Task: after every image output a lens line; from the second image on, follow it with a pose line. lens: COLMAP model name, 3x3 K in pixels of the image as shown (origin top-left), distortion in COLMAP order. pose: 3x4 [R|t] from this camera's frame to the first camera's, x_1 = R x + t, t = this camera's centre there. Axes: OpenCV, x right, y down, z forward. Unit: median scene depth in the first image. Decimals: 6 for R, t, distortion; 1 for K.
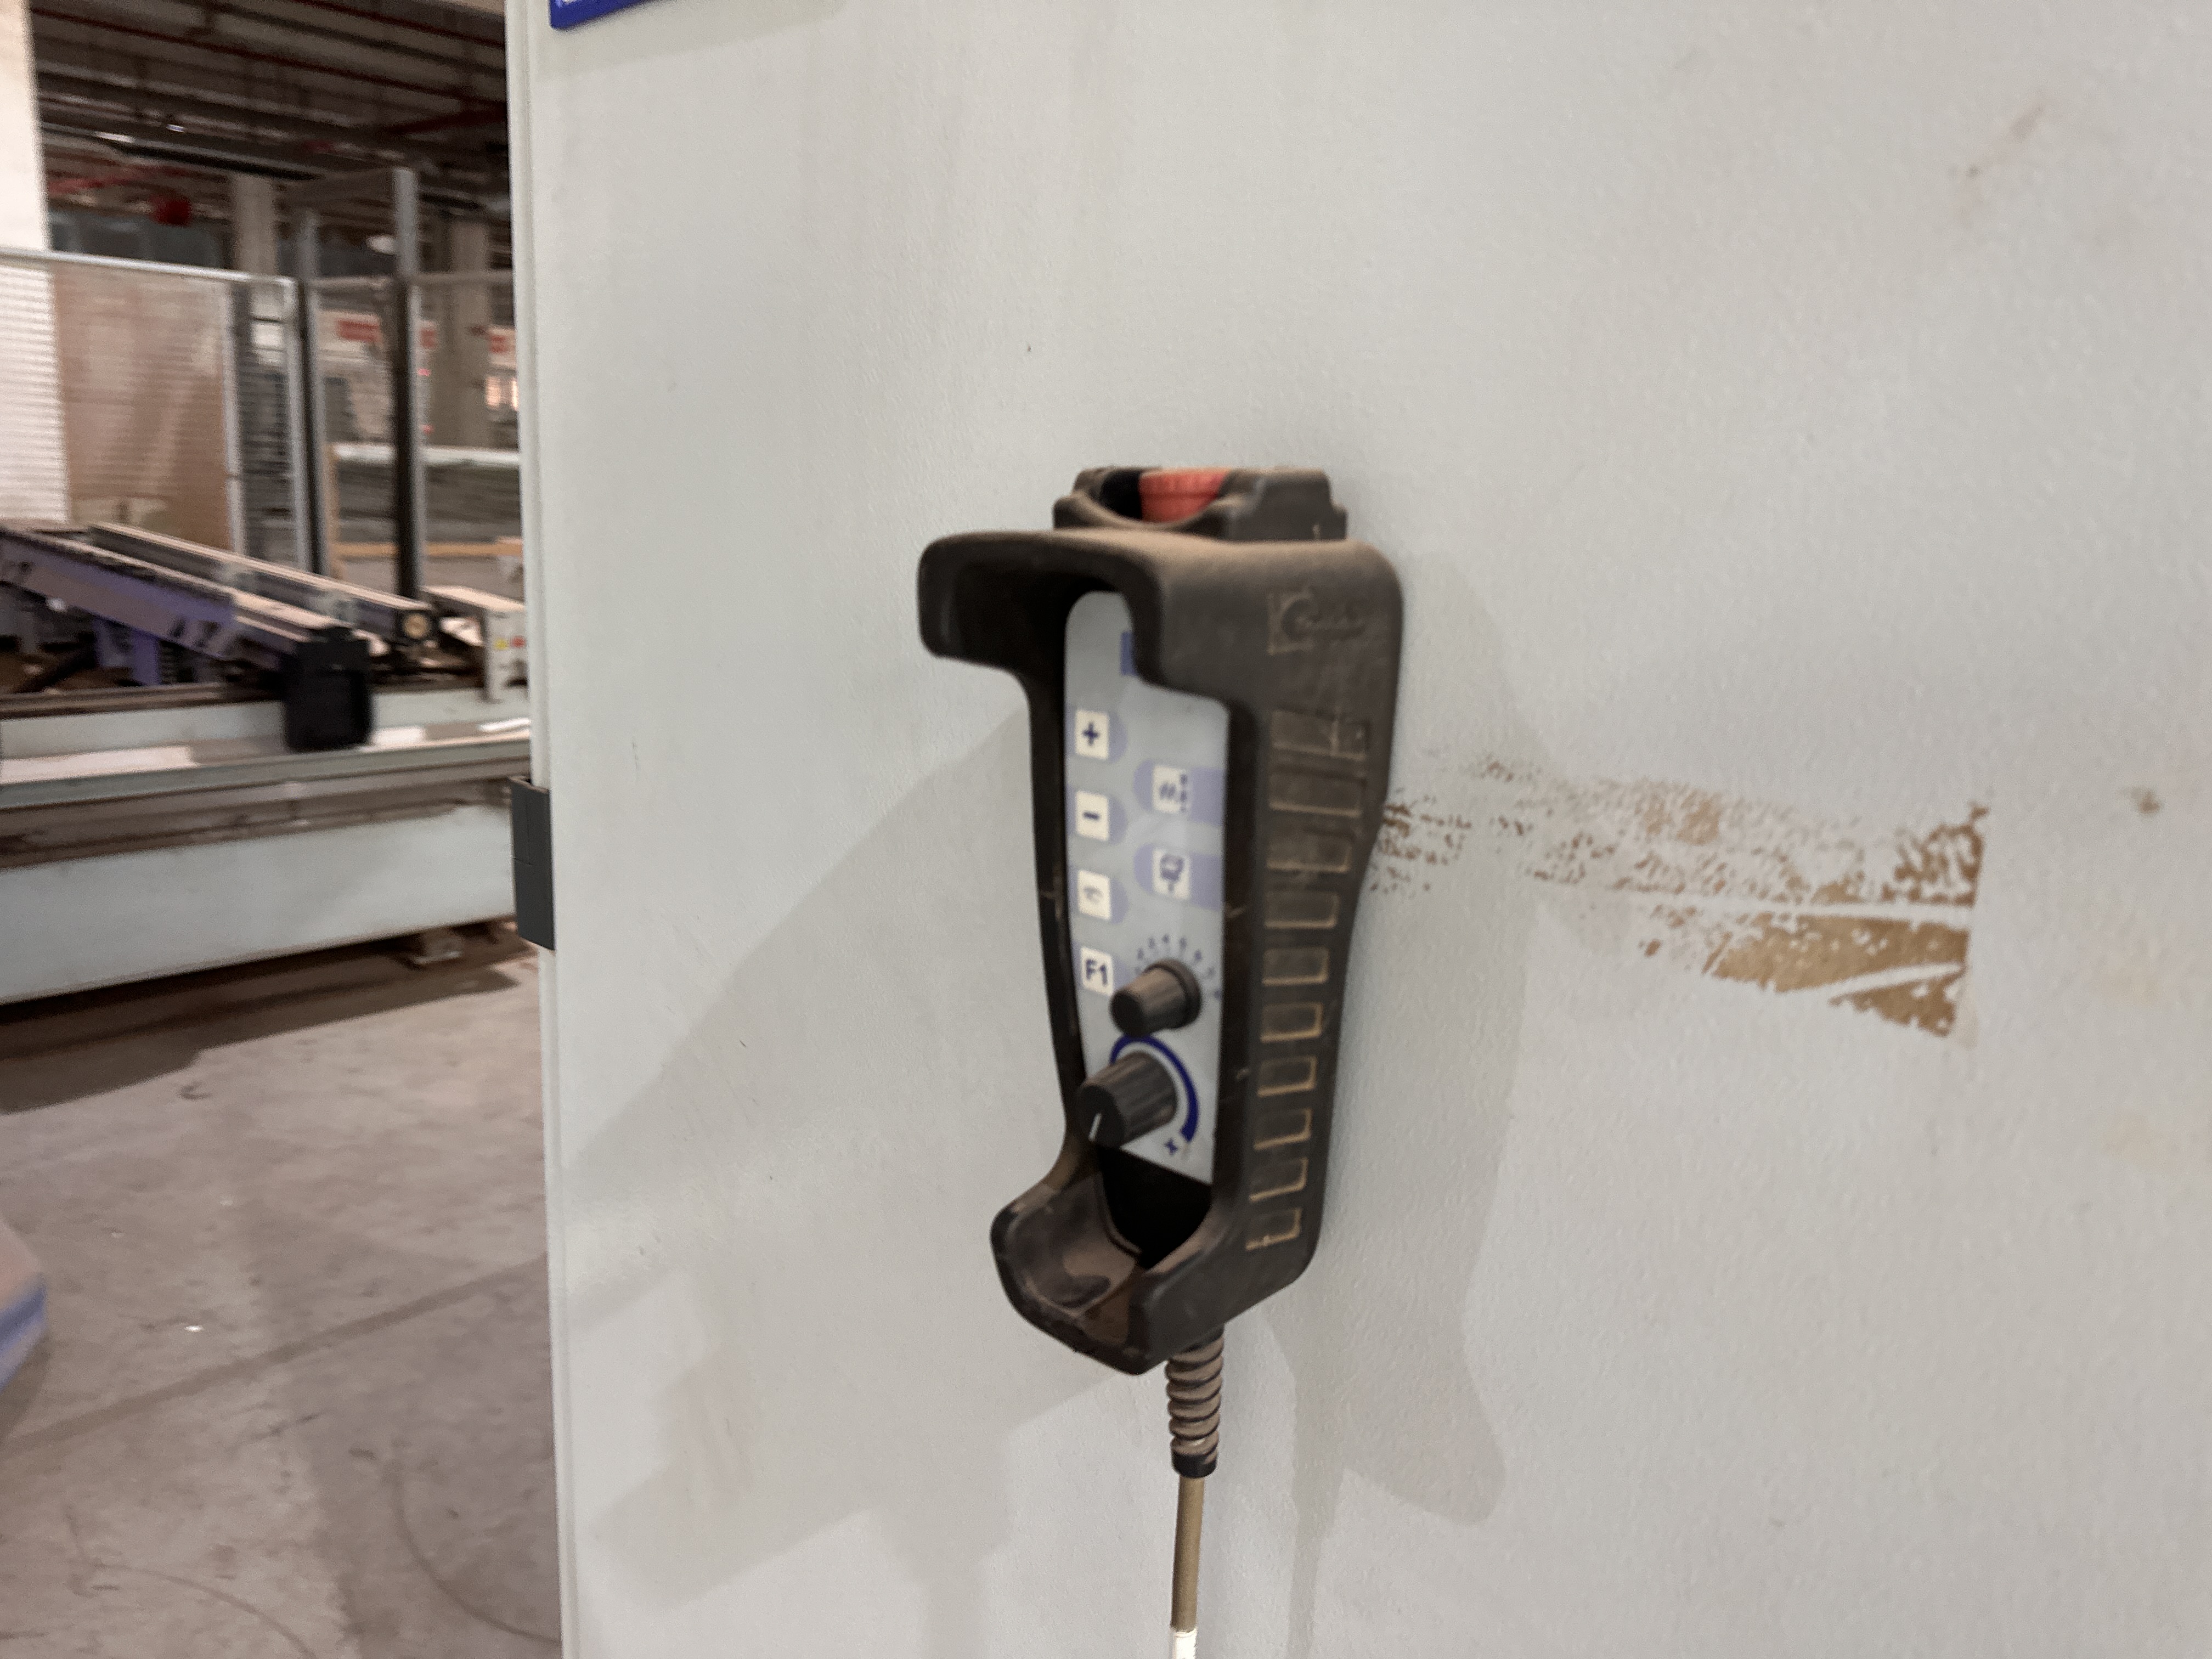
lens RADIAL K [[1571.4, 0, 1116.9], [0, 1571.4, 848.1], [0, 0, 1]] dist [0.041972, -0.056681]
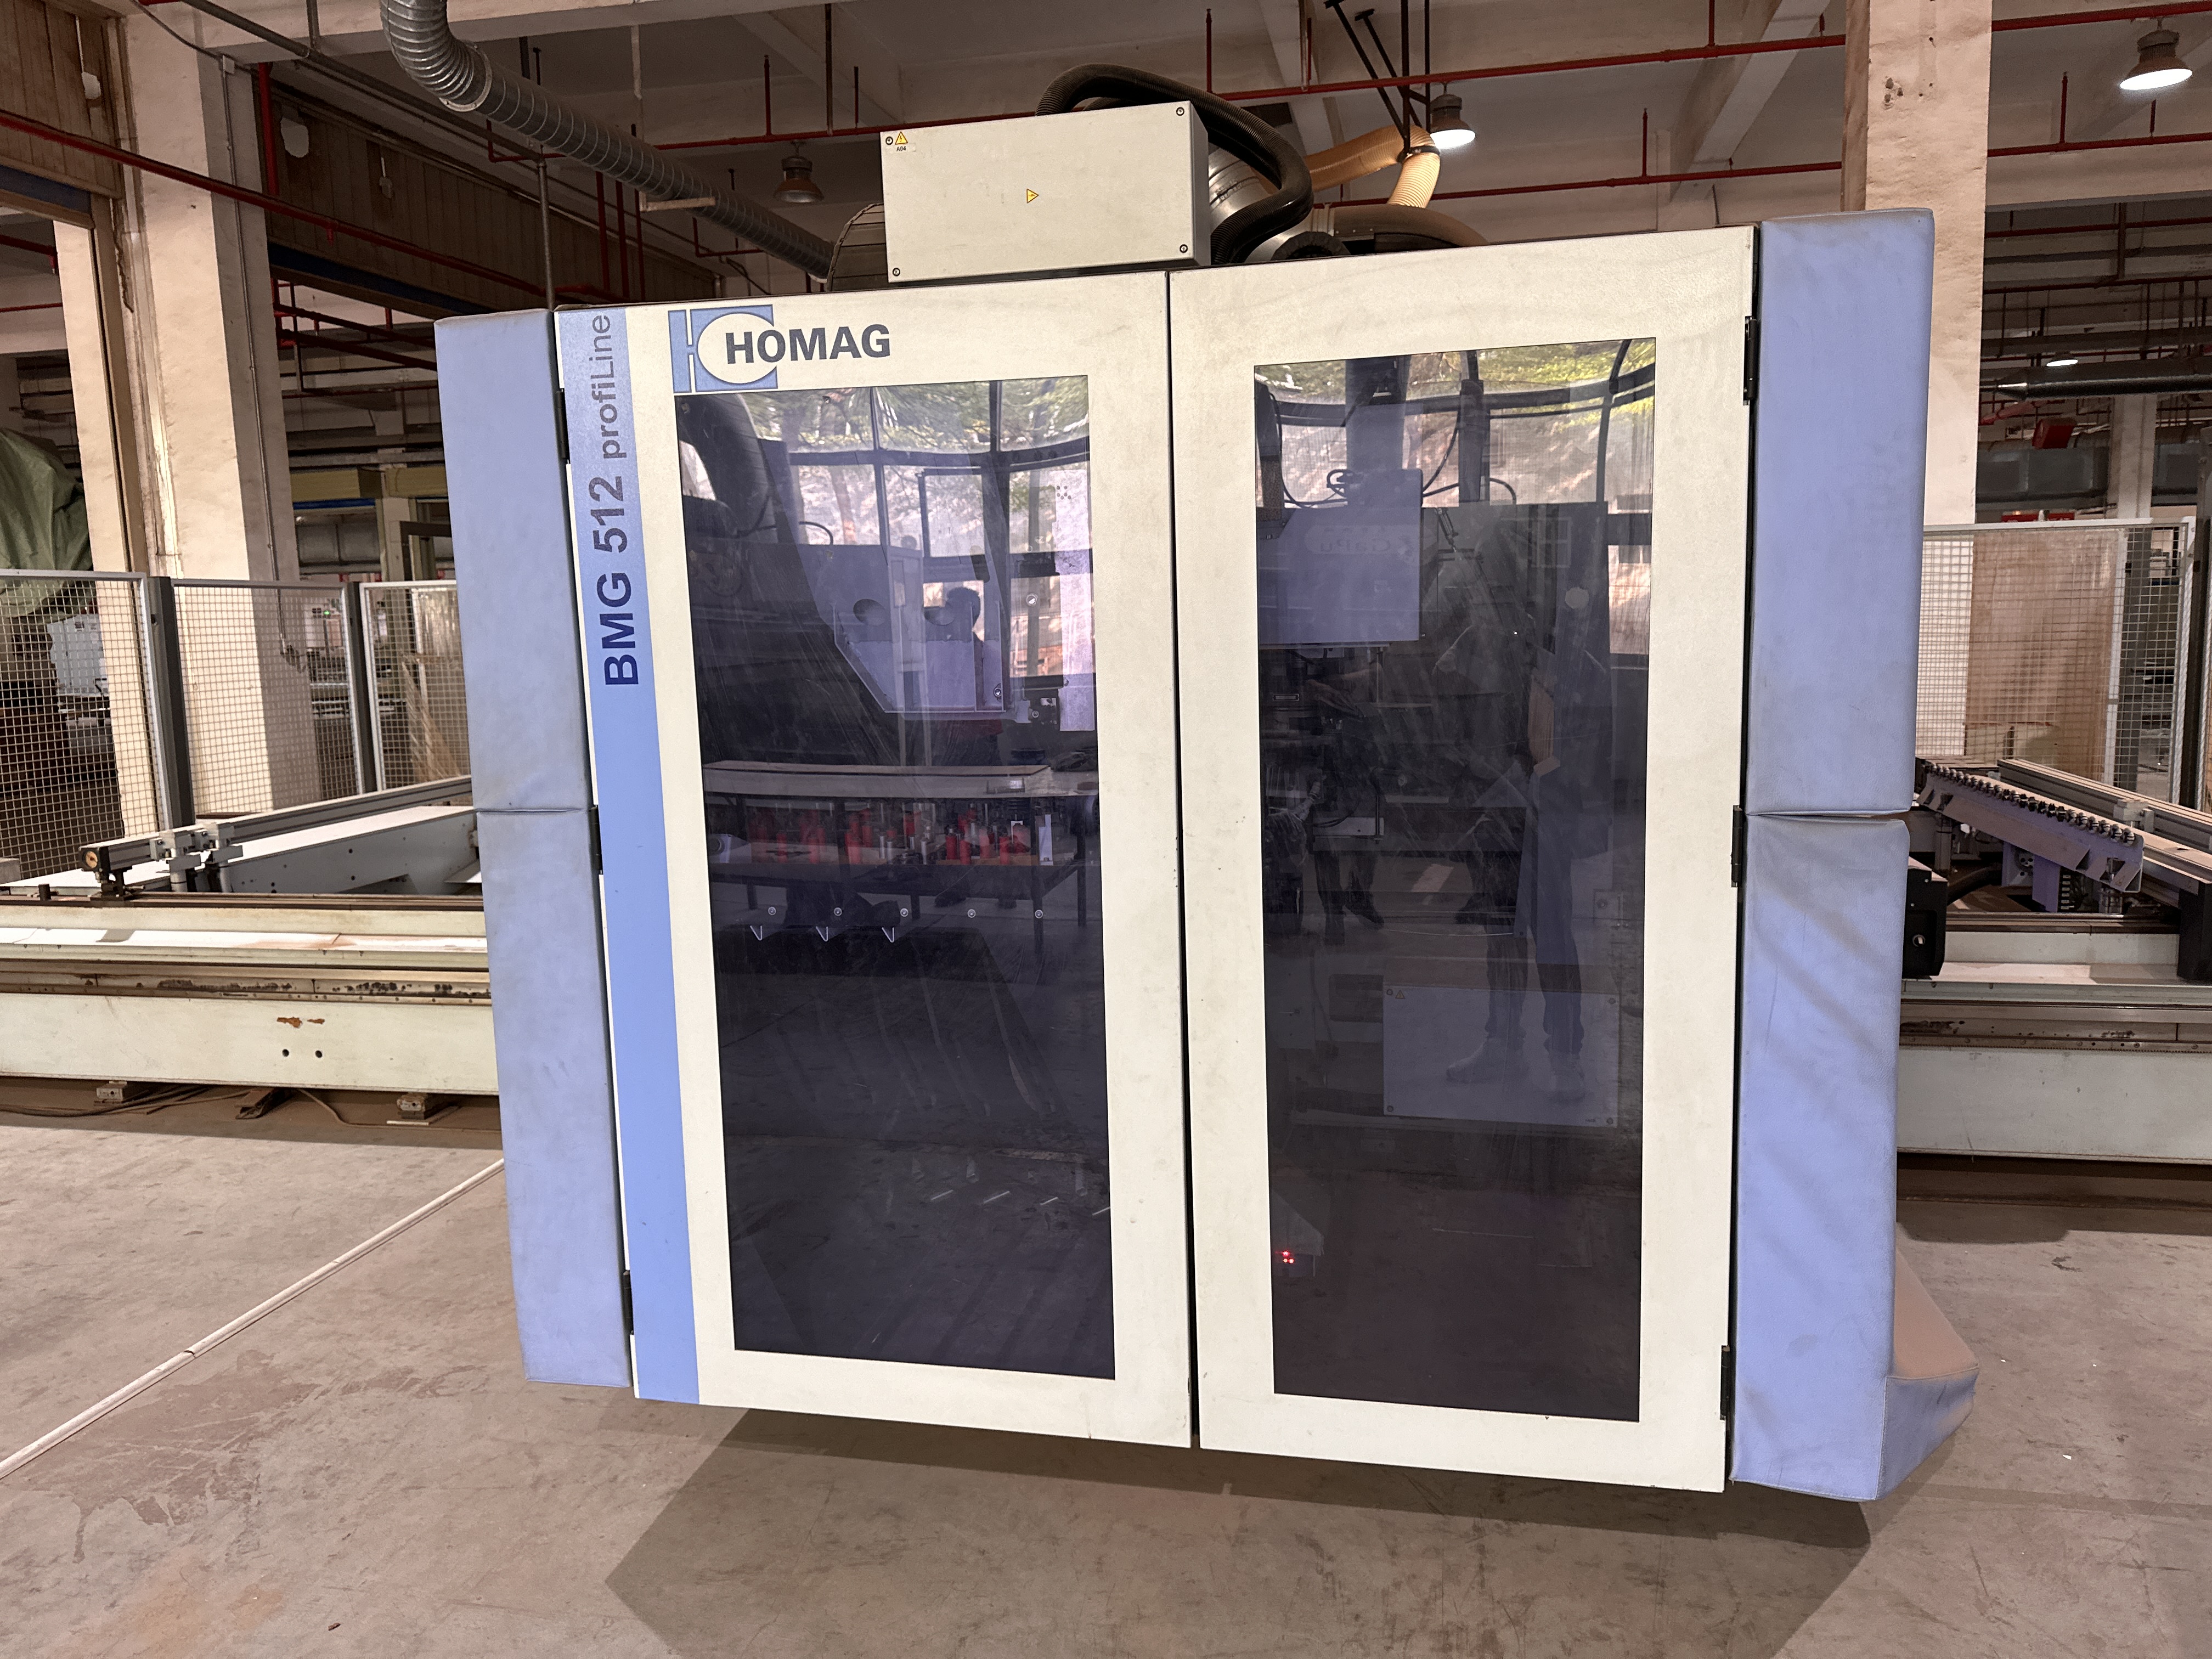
lens RADIAL K [[1571.4, 0, 1102.3], [0, 1571.4, 823.4], [0, 0, 1]] dist [0.041972, -0.056681]
pose [[0.506220, 0.042701, -0.861347, 0.047624], [-0.155913, 0.986847, -0.042709, -0.005613], [0.848194, 0.155915, 0.506219, -0.238576]]
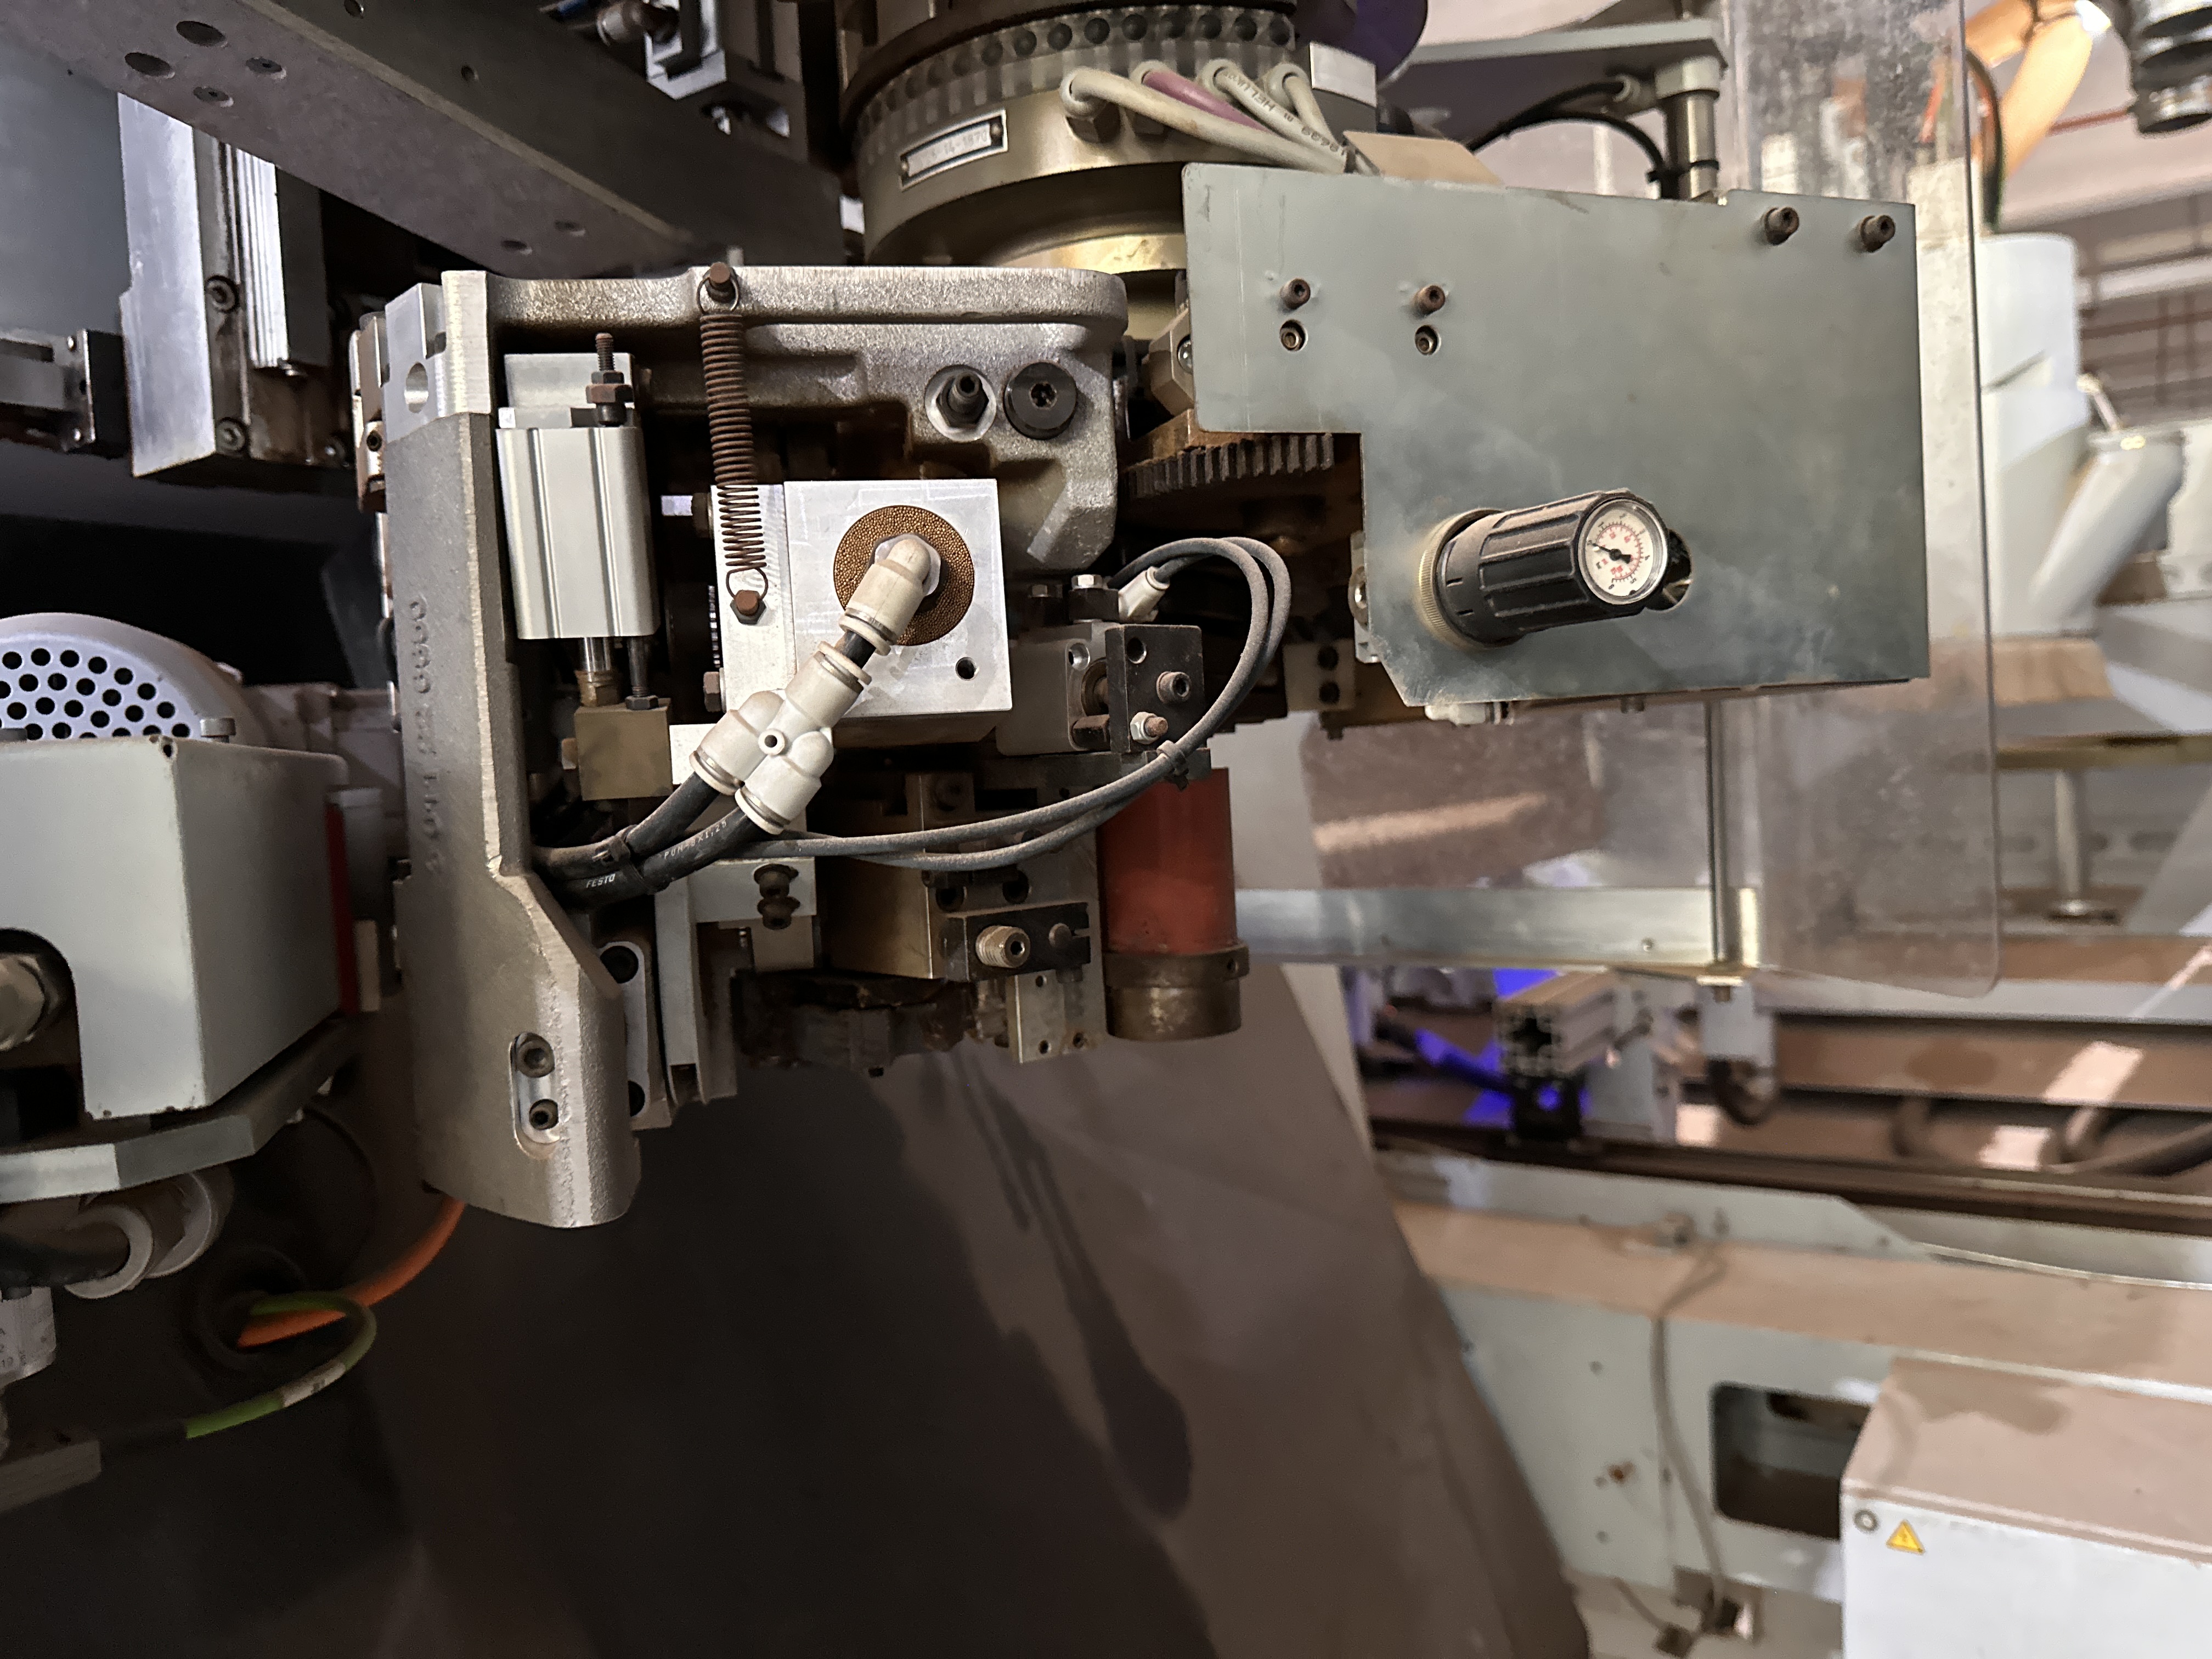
lens RADIAL K [[1571.4, 0, 1084.7], [0, 1571.4, 831.7], [0, 0, 1]] dist [0.041972, -0.056681]
pose [[0.156444, -0.031084, -0.987198, -0.521372], [-0.181775, 0.981525, -0.059711, -0.057808], [0.970816, 0.188790, 0.147903, 0.303080]]
